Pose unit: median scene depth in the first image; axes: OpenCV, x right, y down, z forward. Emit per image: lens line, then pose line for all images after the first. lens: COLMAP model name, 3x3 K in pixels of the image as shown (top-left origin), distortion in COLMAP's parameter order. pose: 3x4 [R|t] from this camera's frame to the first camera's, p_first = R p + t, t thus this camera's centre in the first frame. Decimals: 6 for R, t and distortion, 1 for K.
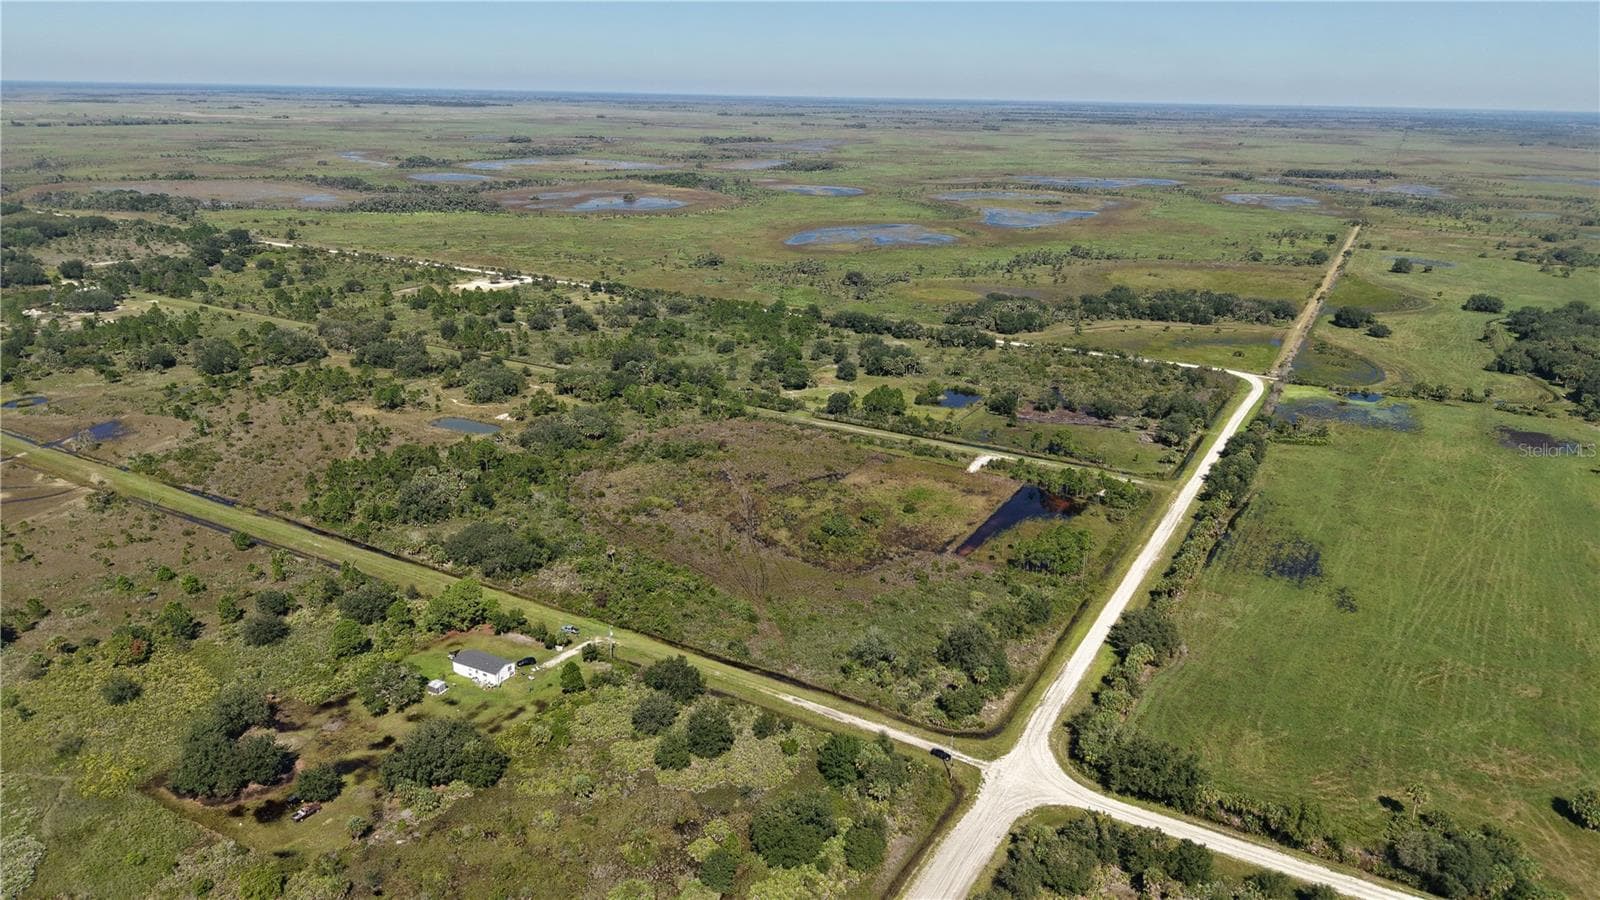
lens RADIAL K [[1065.1, 0, 801.8], [0, 1065.1, 448.2], [0, 0, 1]] dist [0.051278, -0.069041]
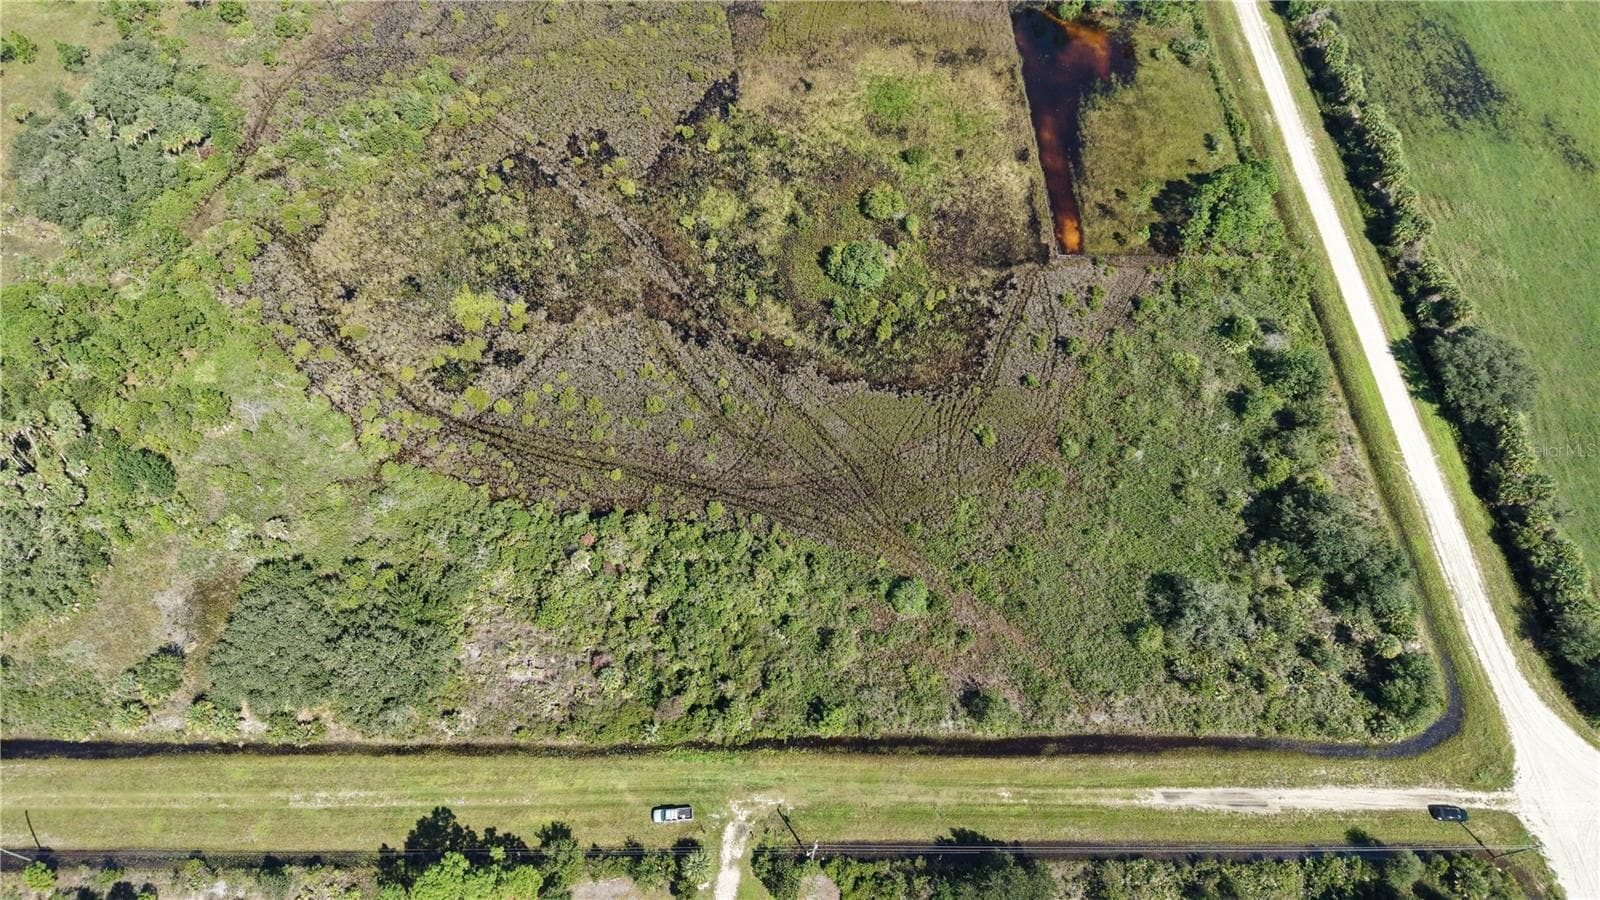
lens RADIAL K [[1070.7, 0, 801.8], [0, 1070.7, 453.6], [0, 0, 1]] dist [0.018528, -0.019187]
pose [[0.860483, -0.427283, 0.277486, -0.154161], [0.146677, 0.729349, 0.668233, -0.188743], [-0.487909, -0.534302, 0.690265, 0.474174]]
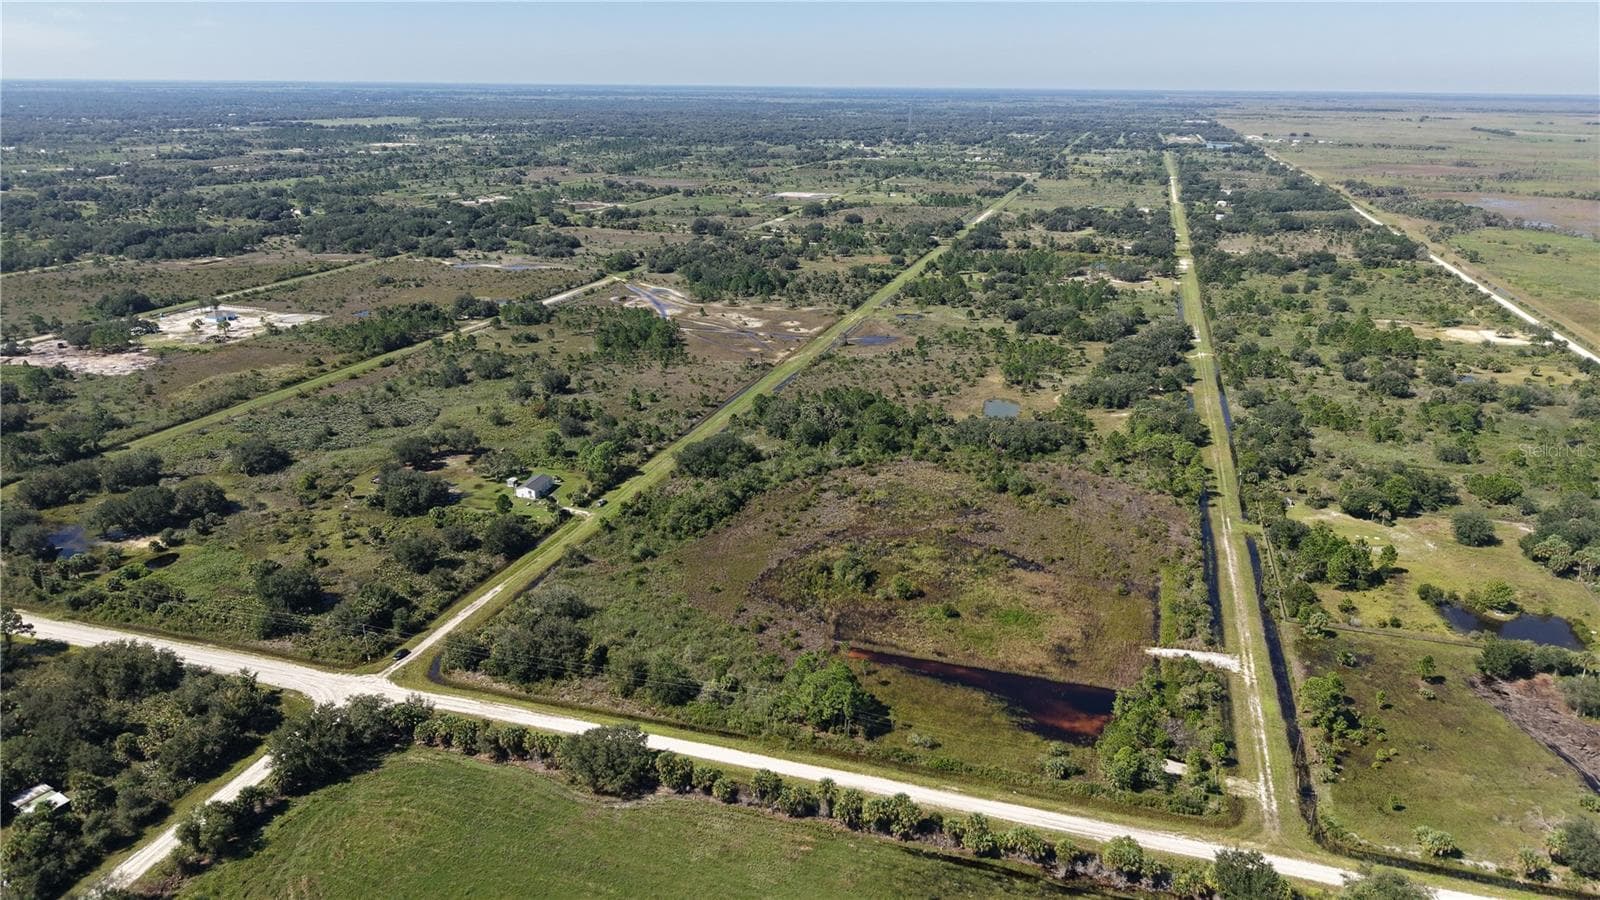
lens RADIAL K [[1065.1, 0, 801.8], [0, 1065.1, 448.2], [0, 0, 1]] dist [0.051278, -0.069041]
pose [[0.215910, 0.301575, -0.928674, 0.669498], [-0.315646, 0.921597, 0.225891, -0.170347], [0.923986, 0.244360, 0.294173, 0.551819]]
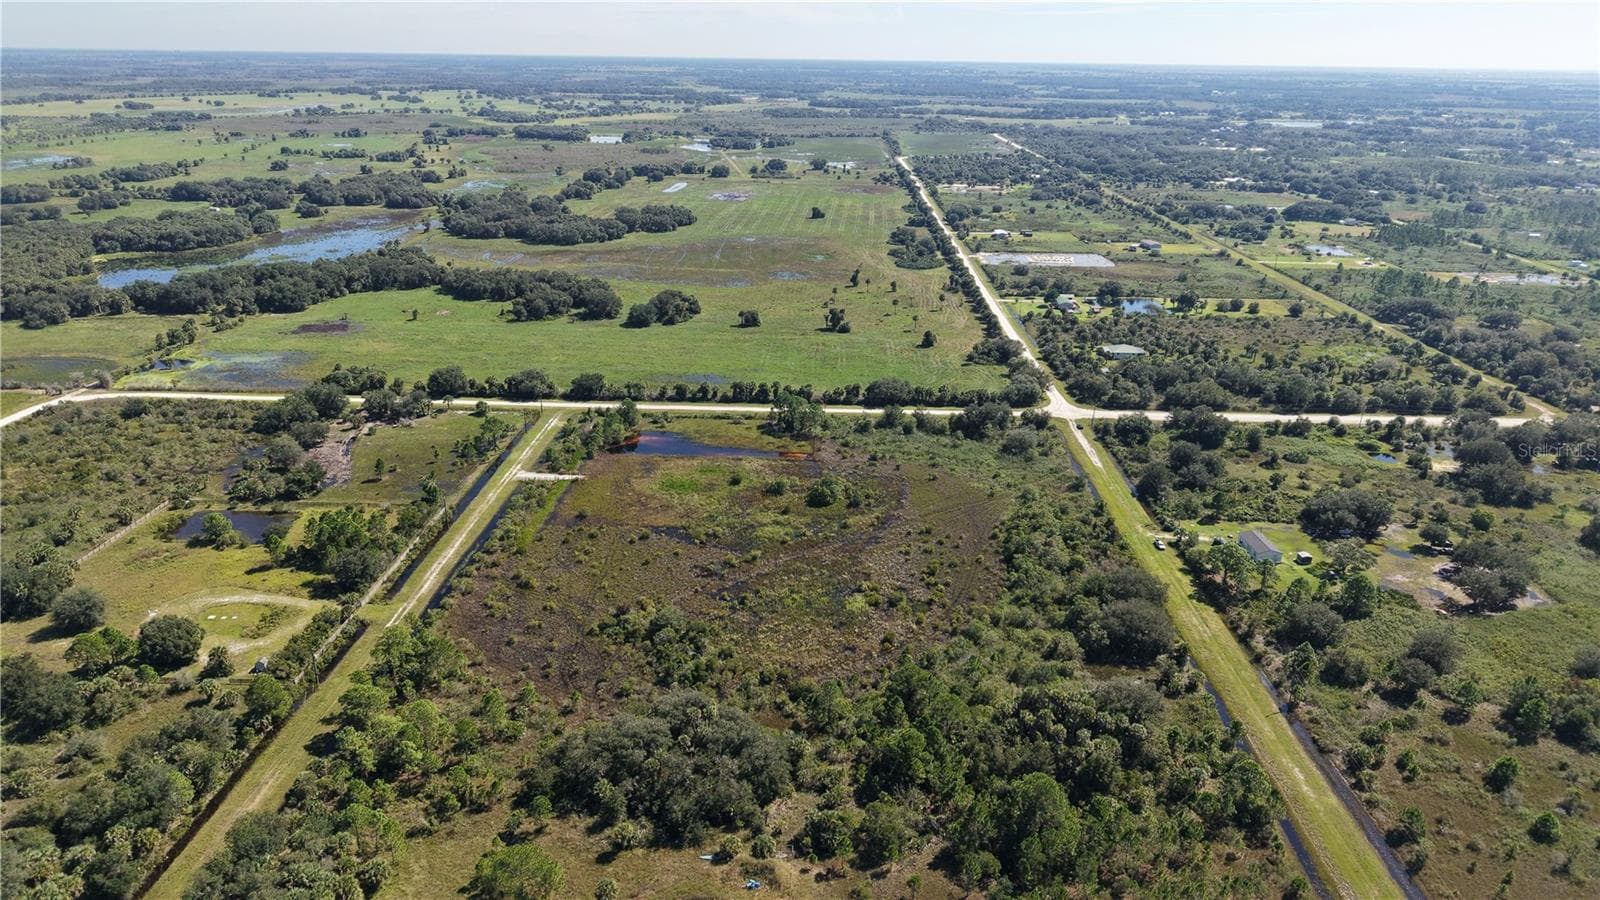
lens RADIAL K [[1061.5, 0, 800.0], [0, 1061.5, 450.0], [0, 0, 1]] dist [0.083013, -0.145844]
pose [[-0.470977, -0.330585, 0.817859, -0.600771], [0.259235, 0.834321, 0.486524, -0.356983], [-0.843195, 0.441159, -0.307247, 1.065505]]
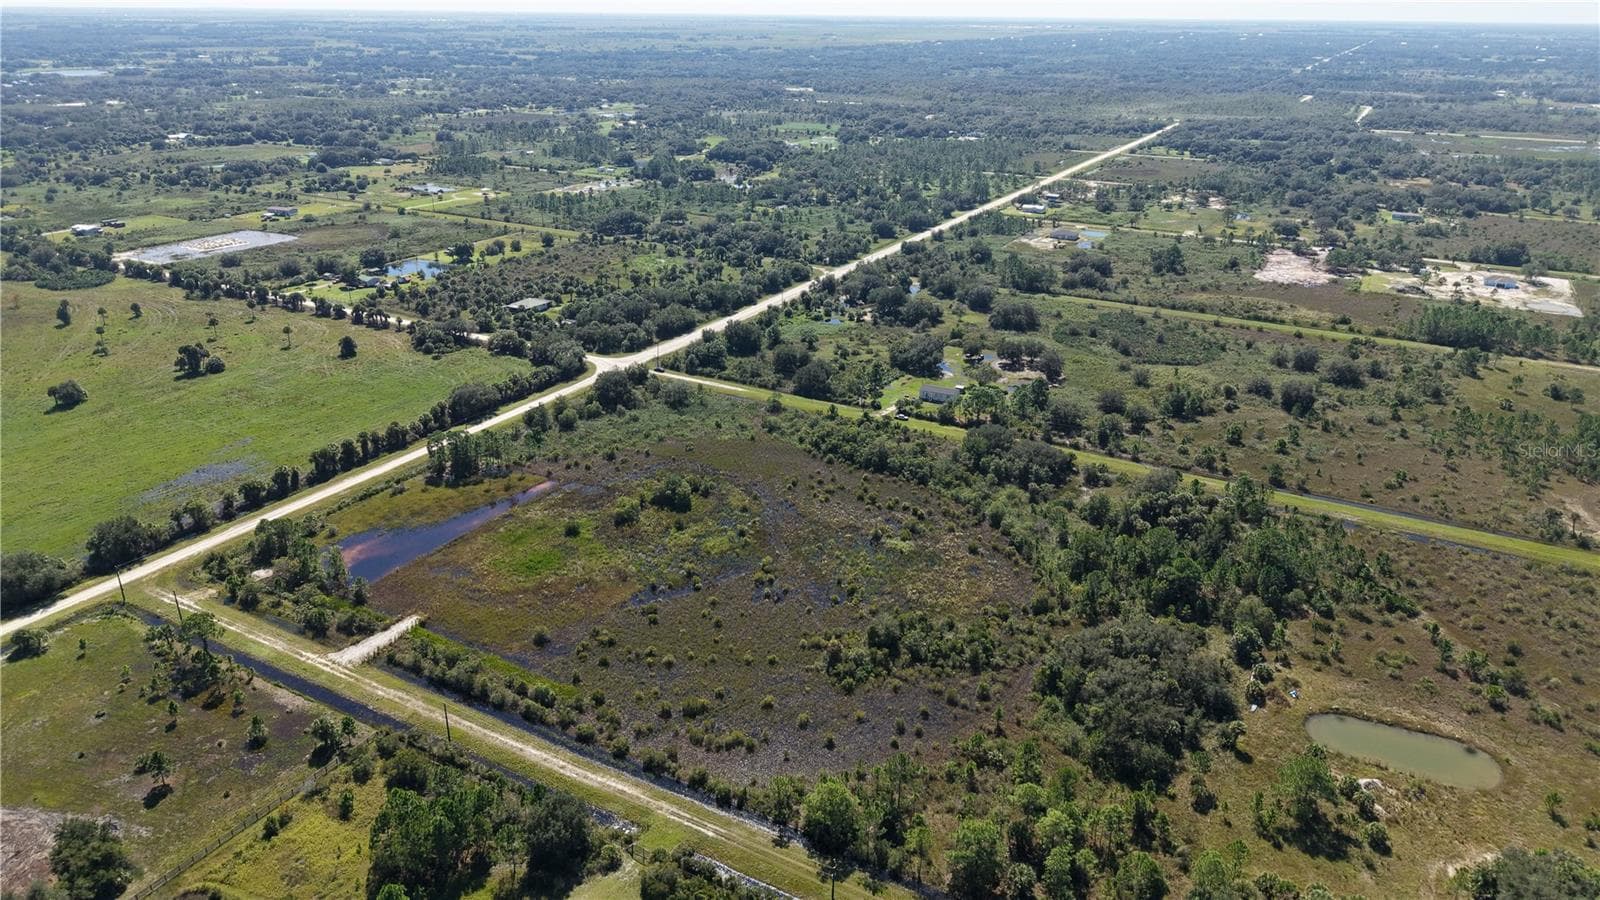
lens RADIAL K [[1065.1, 0, 801.8], [0, 1065.1, 448.2], [0, 0, 1]] dist [0.051278, -0.069041]
pose [[-0.999540, -0.023919, -0.018658, -0.045257], [-0.030296, 0.755701, 0.654215, -0.441086], [-0.001548, 0.654479, -0.756078, 1.347737]]
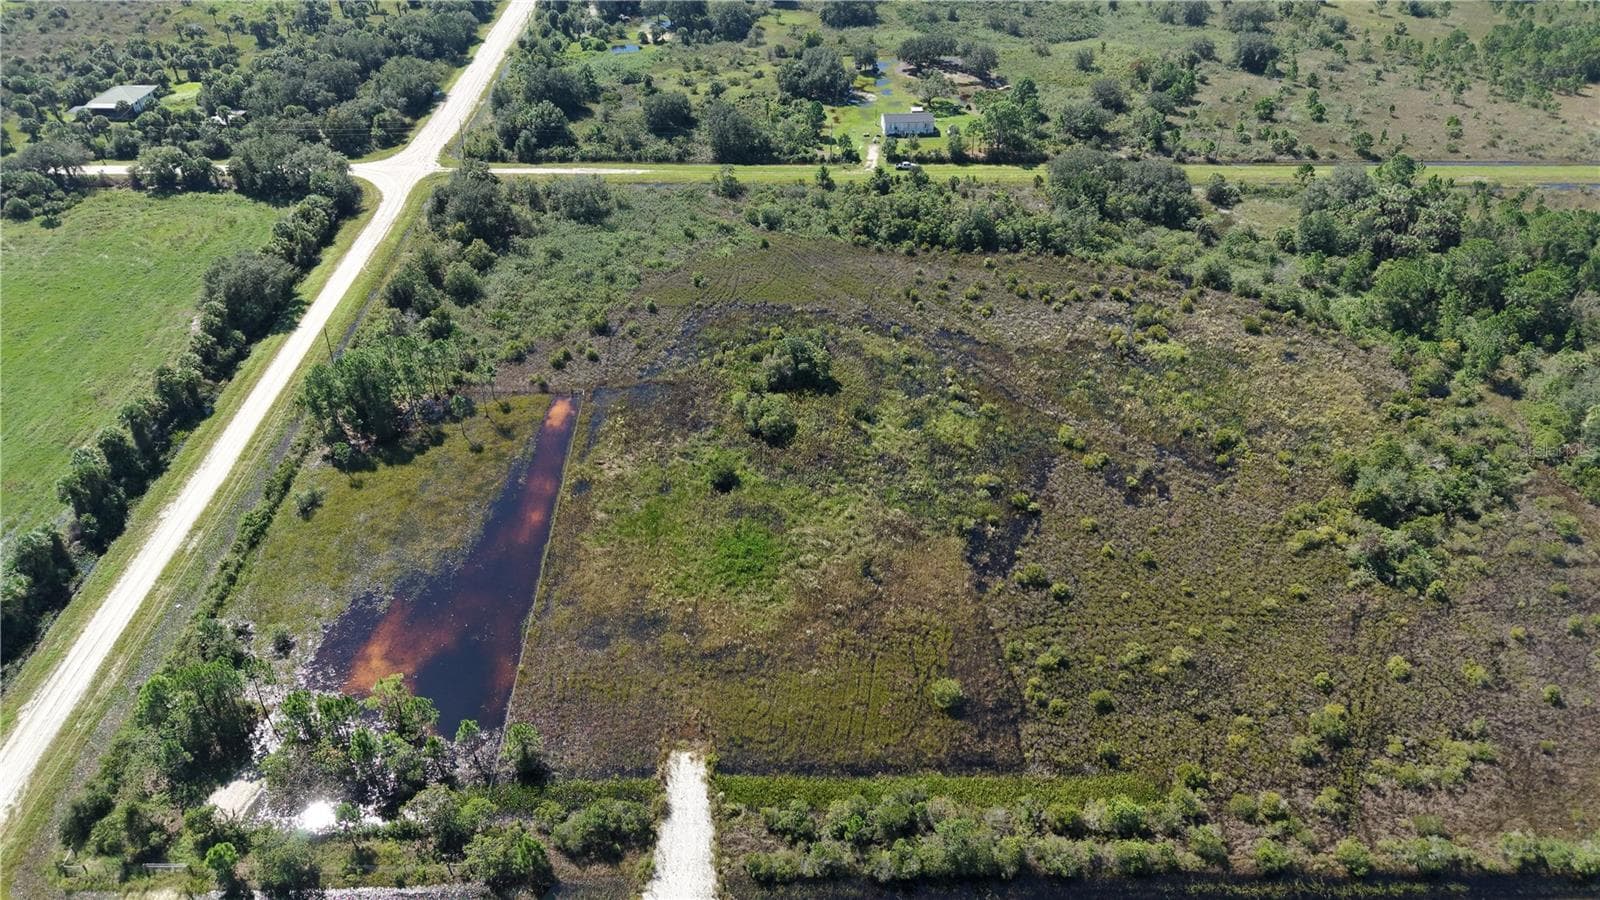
lens RADIAL K [[1070.7, 0, 801.8], [0, 1070.7, 453.6], [0, 0, 1]] dist [0.018528, -0.019187]
pose [[-0.854366, 0.285157, -0.434447, 0.229256], [-0.191698, 0.604107, 0.773502, -0.259362], [0.483022, 0.744137, -0.461465, 1.051054]]
